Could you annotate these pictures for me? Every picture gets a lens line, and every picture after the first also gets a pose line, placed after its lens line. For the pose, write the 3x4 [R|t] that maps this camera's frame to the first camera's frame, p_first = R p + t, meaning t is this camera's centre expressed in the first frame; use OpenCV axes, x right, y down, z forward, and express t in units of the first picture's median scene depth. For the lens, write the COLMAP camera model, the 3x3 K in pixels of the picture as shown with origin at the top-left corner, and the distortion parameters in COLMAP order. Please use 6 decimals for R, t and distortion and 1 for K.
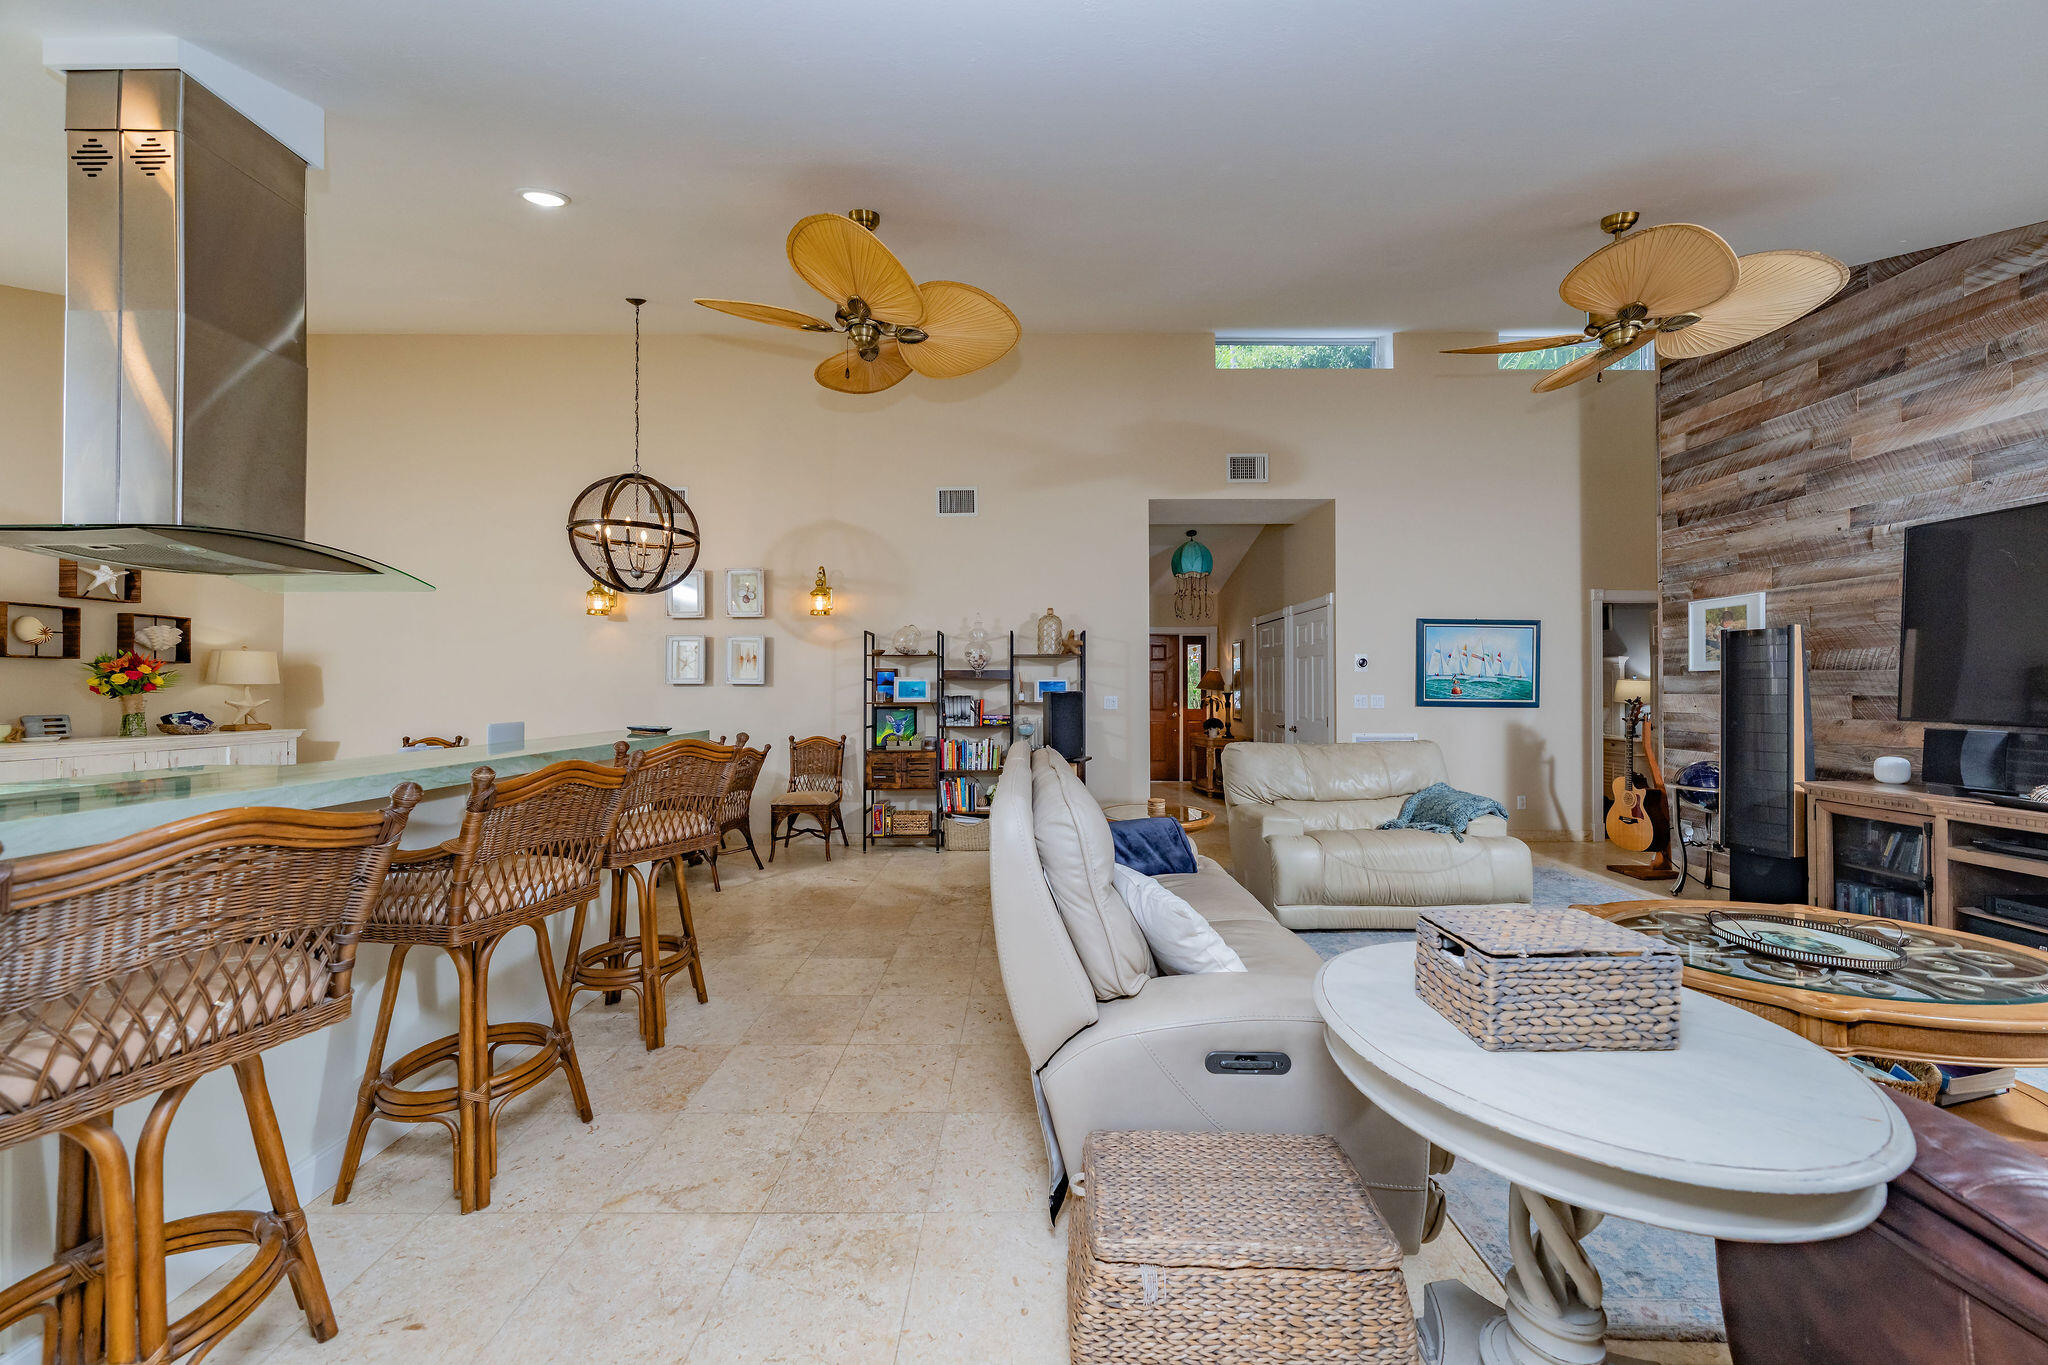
lens RADIAL K [[704.8, 0, 1024.0], [0, 704.8, 682.5], [0, 0, 1]] dist [-0.004572, -0.000064]
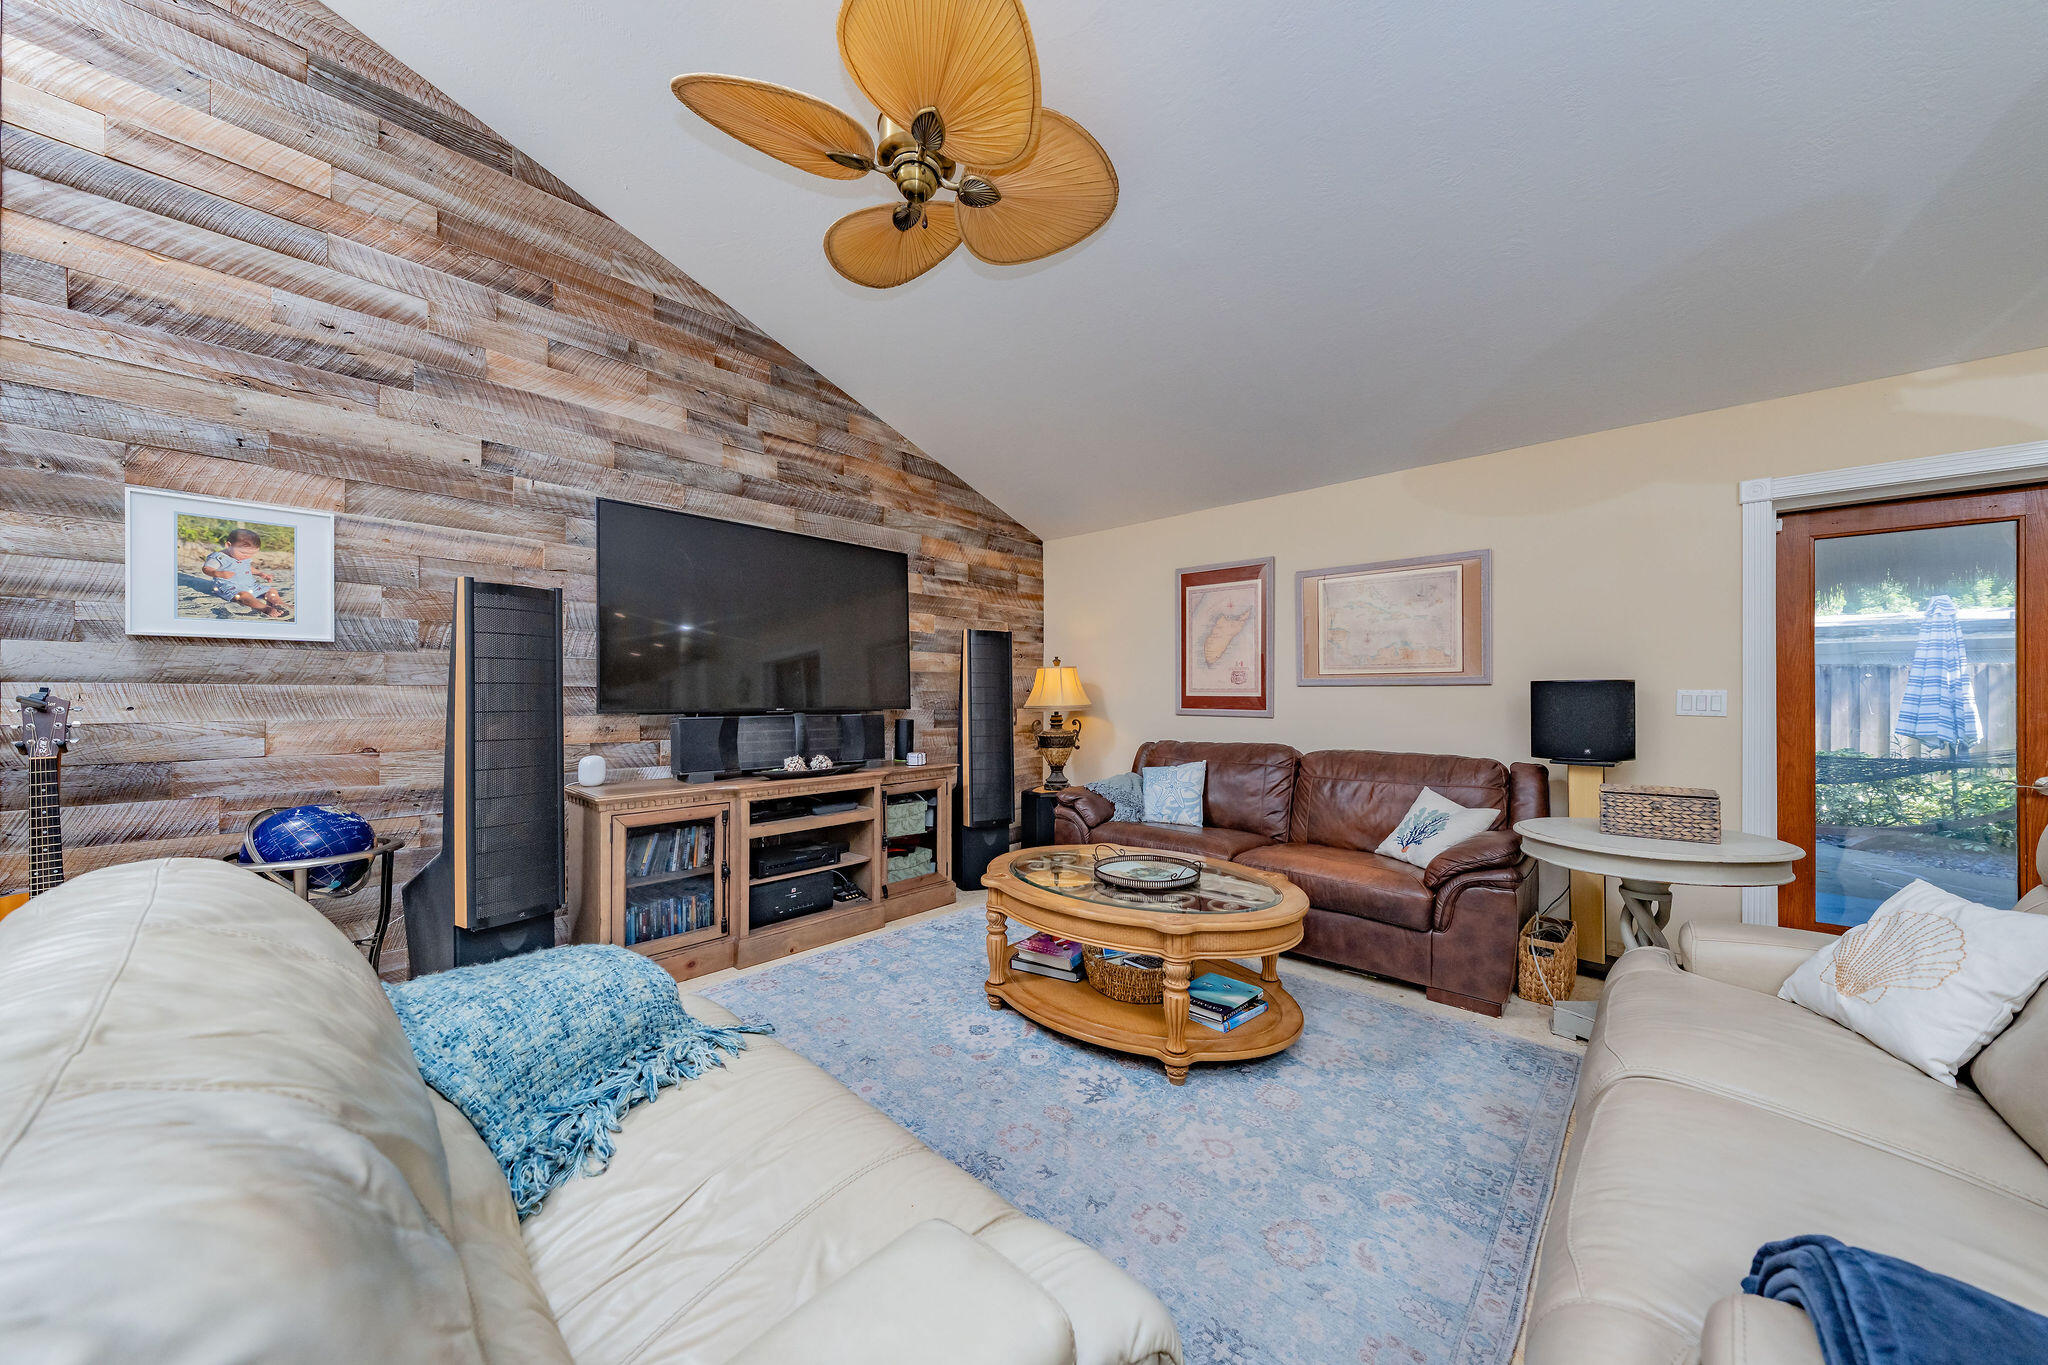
lens RADIAL K [[693.6, 0, 1029.2], [0, 693.6, 691.2], [0, 0, 1]] dist [-0.001591, 0.000007]
pose [[-0.736856, 0.003965, 0.676039, 0.213138], [-0.004098, 0.999938, -0.010330, 0.027827], [-0.676038, -0.010382, -0.736794, 1.055981]]
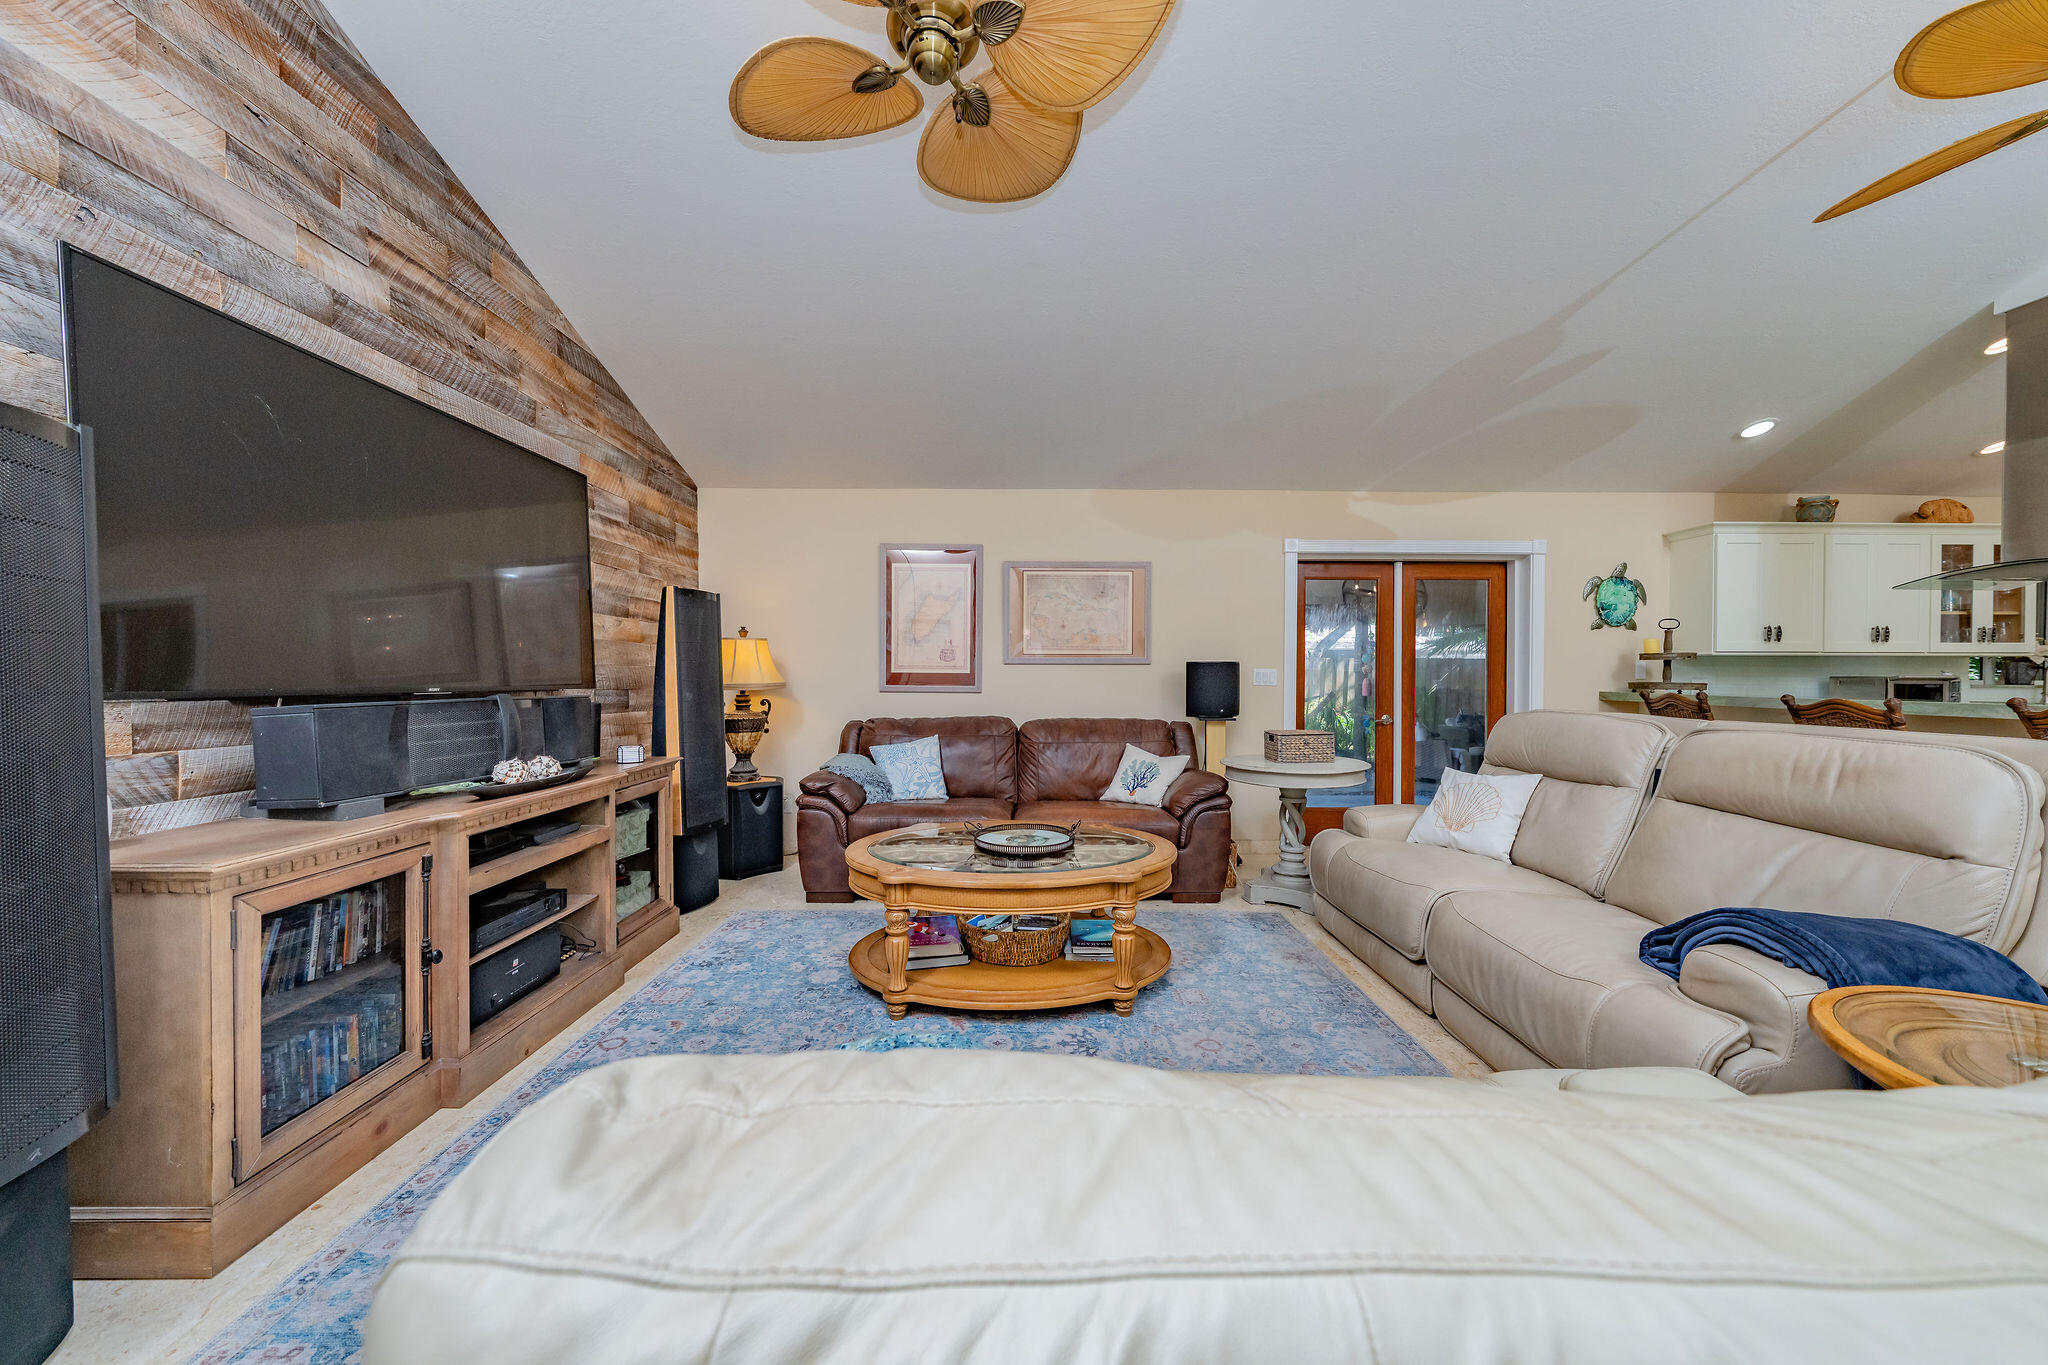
lens RADIAL K [[694.5, 0, 1030.9], [0, 694.5, 683.7], [0, 0, 1]] dist [-0.002454, 0.000315]
pose [[-0.999992, -0.001089, -0.003750, 0.560703], [-0.001107, 0.999988, 0.004699, 0.034902], [0.003745, 0.004704, -0.999982, 1.174192]]
